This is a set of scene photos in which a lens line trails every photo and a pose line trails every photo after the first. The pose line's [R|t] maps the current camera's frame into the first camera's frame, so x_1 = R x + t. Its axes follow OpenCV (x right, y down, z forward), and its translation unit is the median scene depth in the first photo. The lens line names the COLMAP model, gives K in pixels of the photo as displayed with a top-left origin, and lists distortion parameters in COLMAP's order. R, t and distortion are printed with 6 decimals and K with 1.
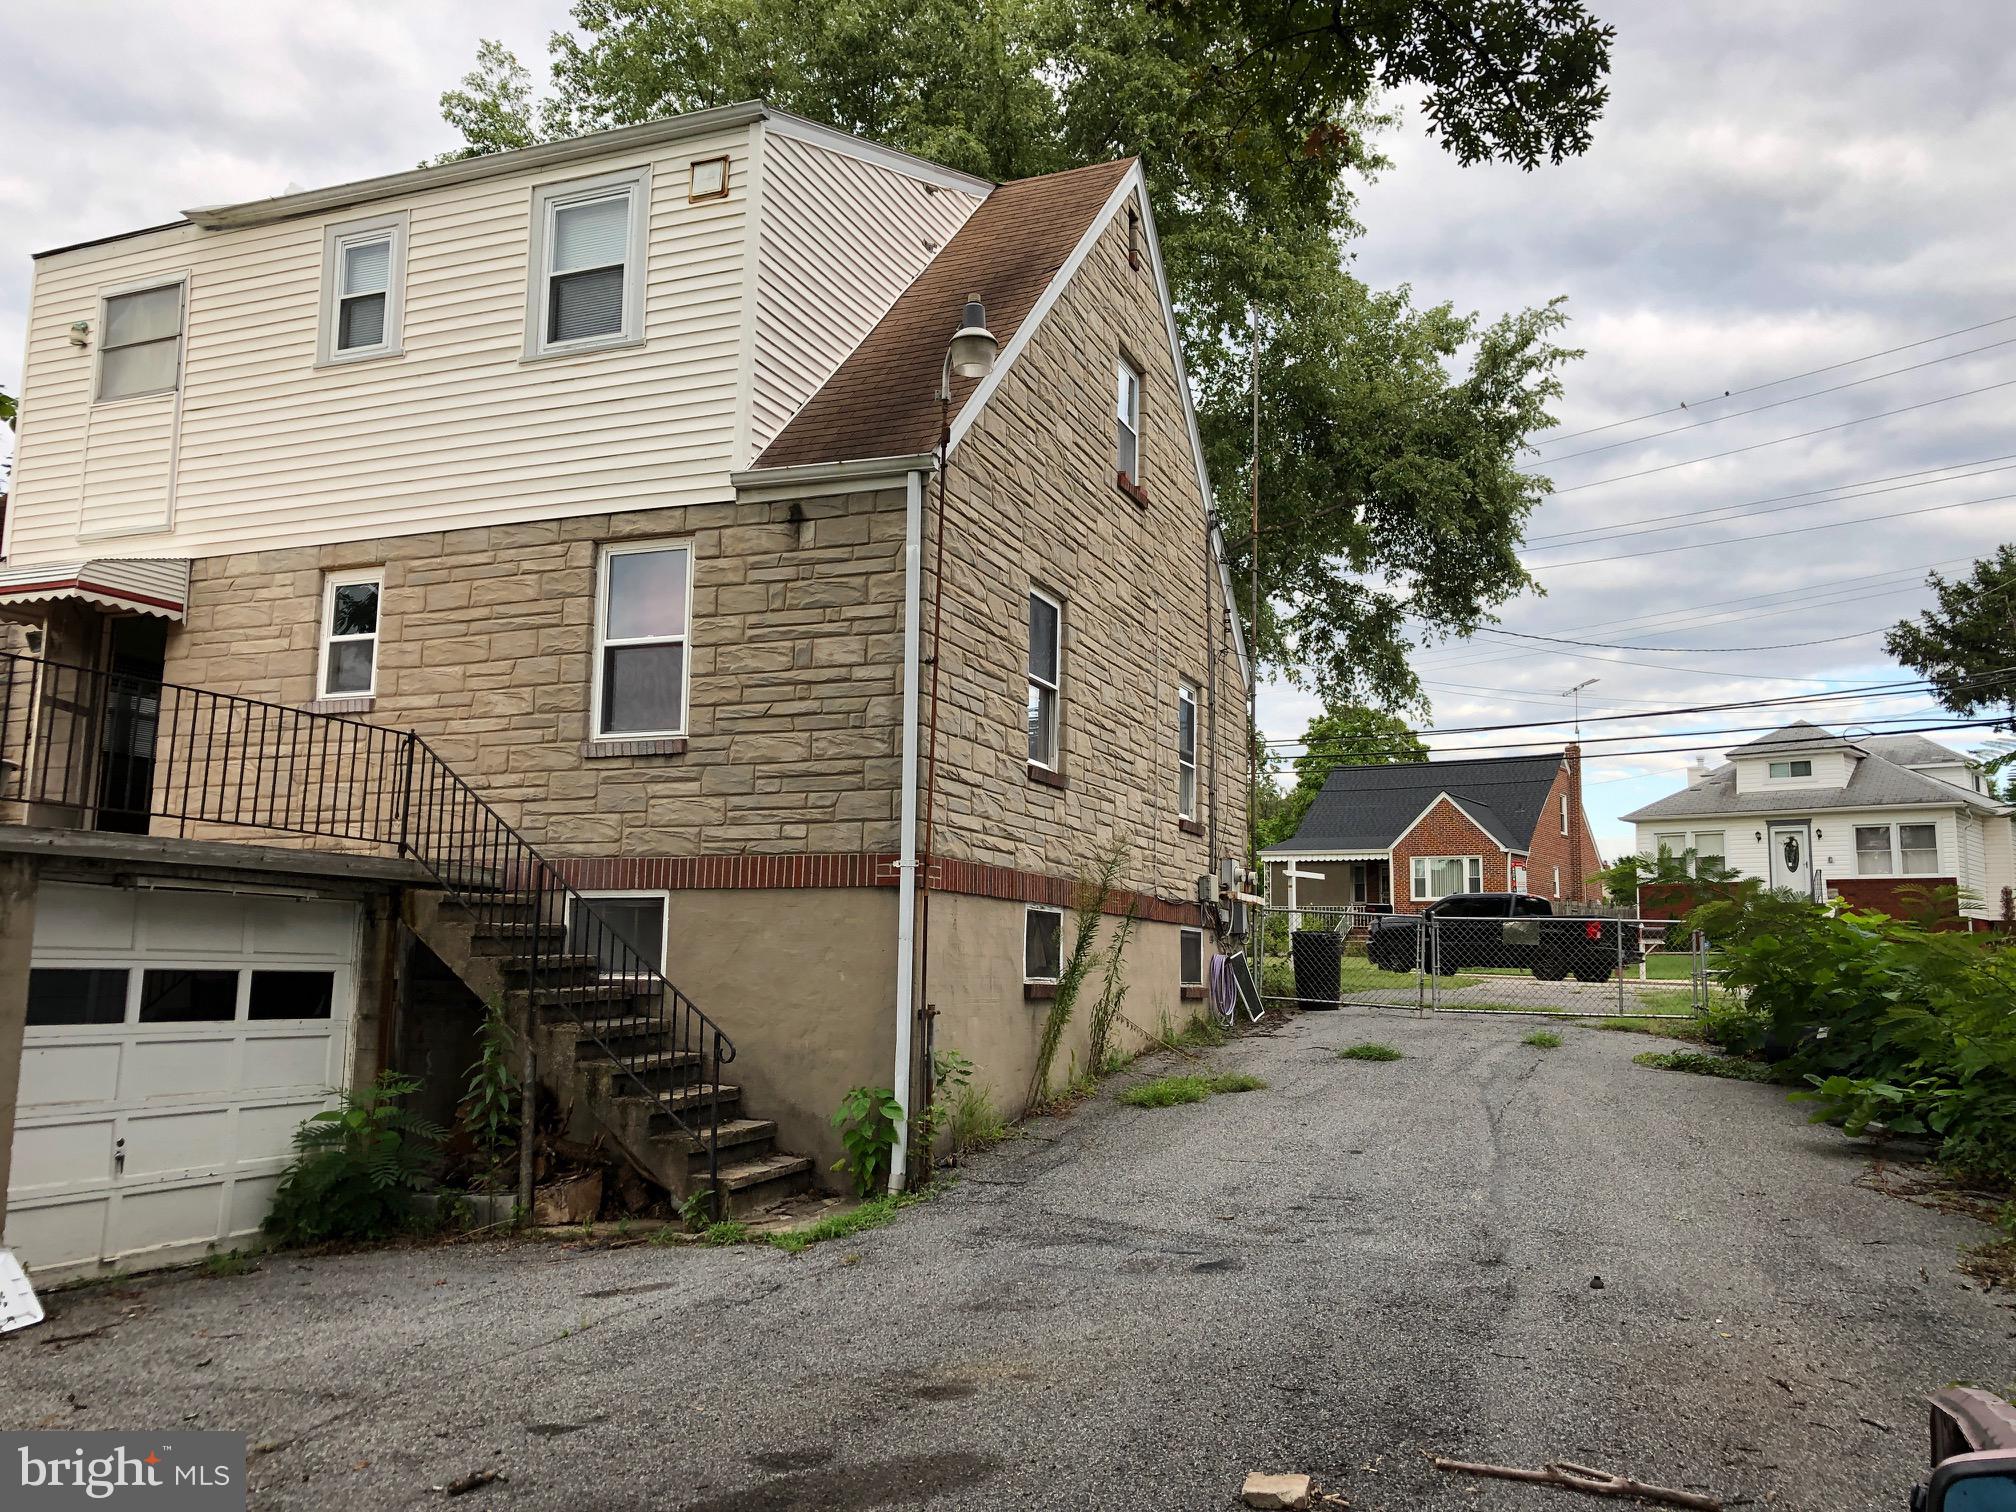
lens RADIAL K [[1656.1, 0, 1009.9], [0, 1656.1, 753.7], [0, 0, 1]] dist [0.000966, -0.005138]
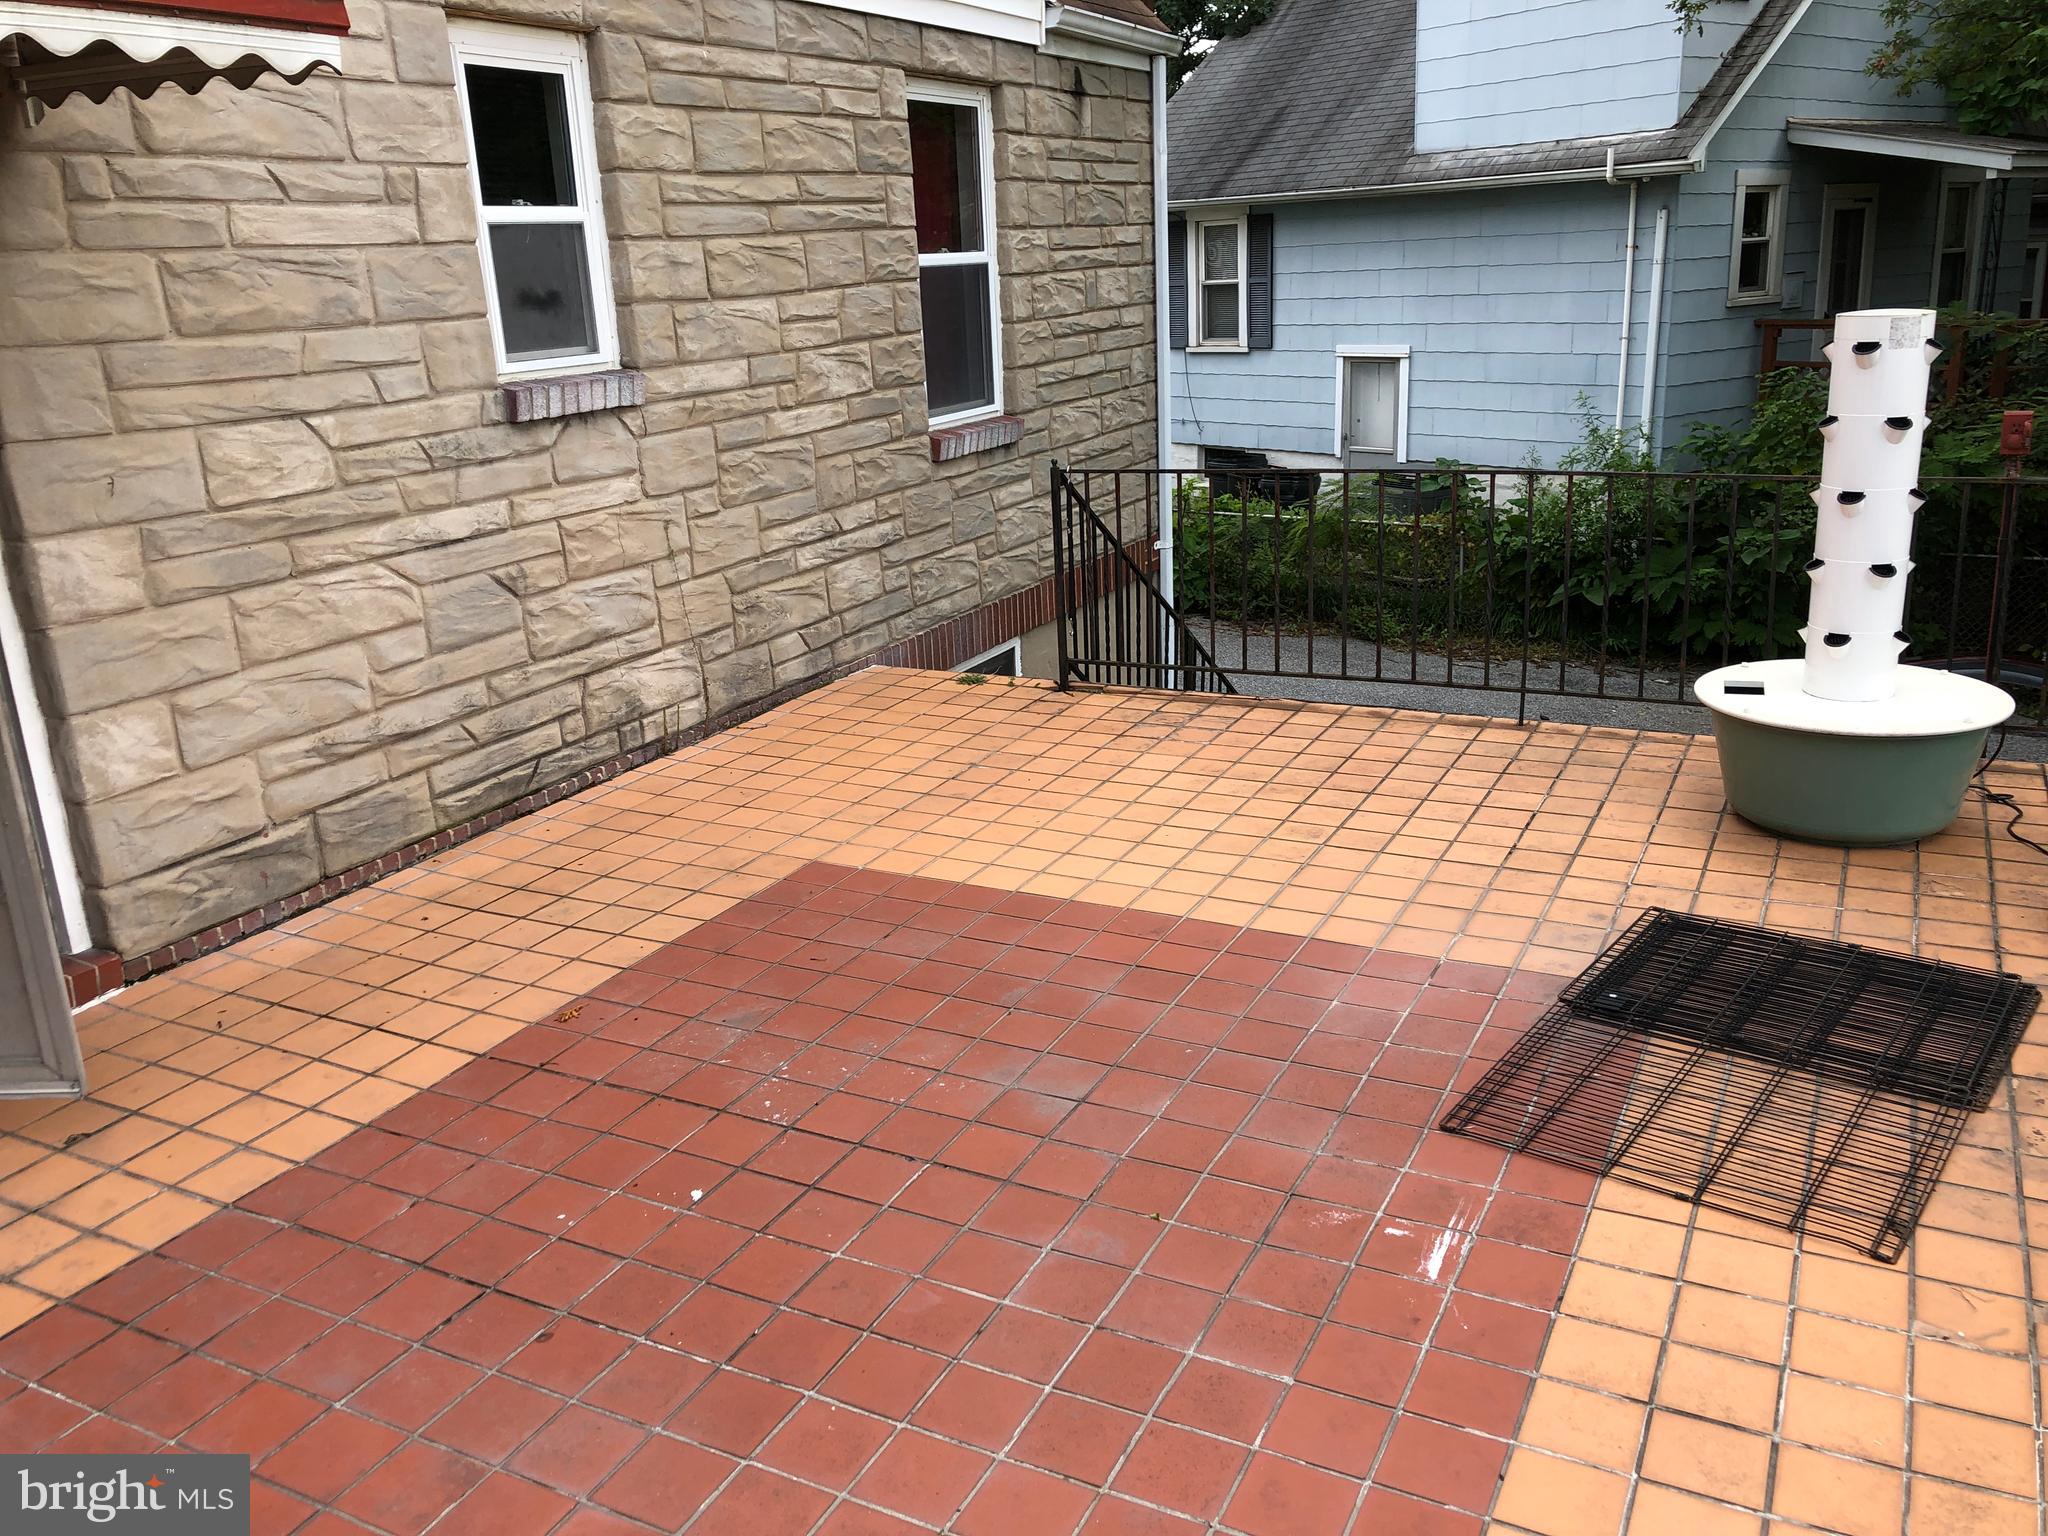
lens RADIAL K [[1682.4, 0, 1022.8], [0, 1682.4, 766.5], [0, 0, 1]] dist [0.000966, -0.005138]
pose [[0.120692, -0.301927, 0.945660, -0.862939], [-0.089359, 0.945452, 0.313266, -0.087263], [-0.988660, -0.122312, 0.087129, 0.882674]]
